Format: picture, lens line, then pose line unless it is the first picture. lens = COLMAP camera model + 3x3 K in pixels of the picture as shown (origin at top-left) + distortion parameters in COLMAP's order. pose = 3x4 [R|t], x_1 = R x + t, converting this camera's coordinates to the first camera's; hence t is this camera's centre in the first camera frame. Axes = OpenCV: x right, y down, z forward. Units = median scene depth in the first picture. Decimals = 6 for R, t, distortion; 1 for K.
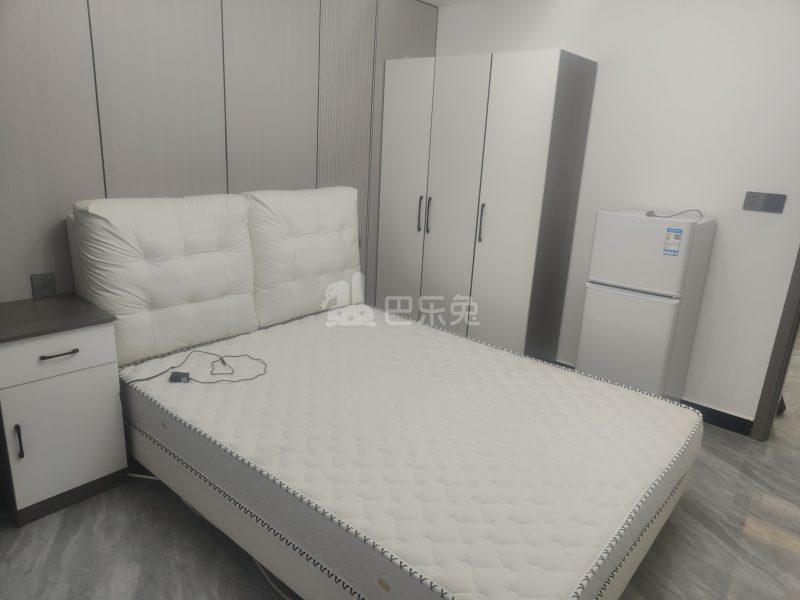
lens RADIAL K [[557.3, 0, 405.6], [0, 557.3, 301.8], [0, 0, 1]] dist [0.009612, -0.002561]
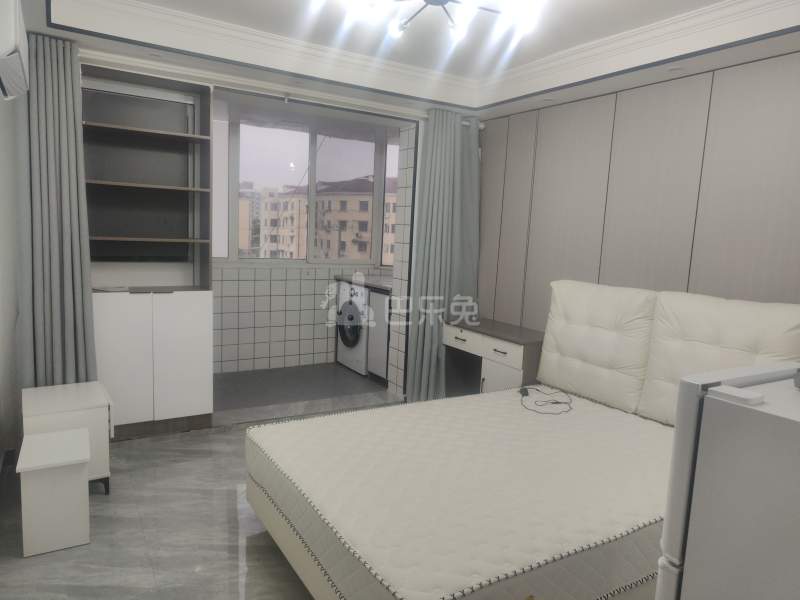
lens RADIAL K [[557.3, 0, 405.6], [0, 557.3, 301.8], [0, 0, 1]] dist [0.009612, -0.002561]
pose [[-0.318159, 0.091075, -0.943653, 0.931780], [-0.285091, 0.940111, 0.186854, -0.245196], [0.904156, 0.328476, -0.273140, 0.901253]]
